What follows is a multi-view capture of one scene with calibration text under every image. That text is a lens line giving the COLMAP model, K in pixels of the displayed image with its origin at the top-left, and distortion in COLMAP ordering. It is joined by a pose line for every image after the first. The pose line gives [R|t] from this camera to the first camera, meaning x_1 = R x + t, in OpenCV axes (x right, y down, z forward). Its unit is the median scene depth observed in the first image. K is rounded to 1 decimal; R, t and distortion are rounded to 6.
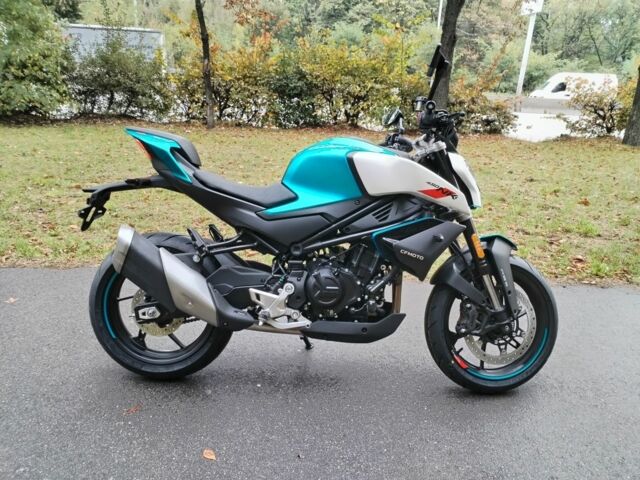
lens RADIAL K [[468.7, 0, 320.0], [0, 468.7, 240.0], [0, 0, 1]] dist [0.006525, 0.000769]
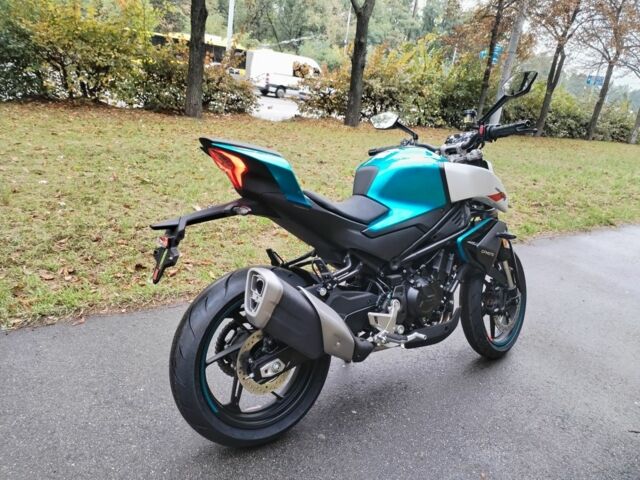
lens RADIAL K [[508.5, 0, 267.7], [0, 508.5, 230.2], [0, 0, 1]] dist [0.004860, 0.002256]
pose [[0.819398, -0.117088, 0.561139, -0.853176], [0.101606, 0.993083, 0.058848, -0.138837], [-0.564147, 0.008795, 0.825627, 0.272081]]
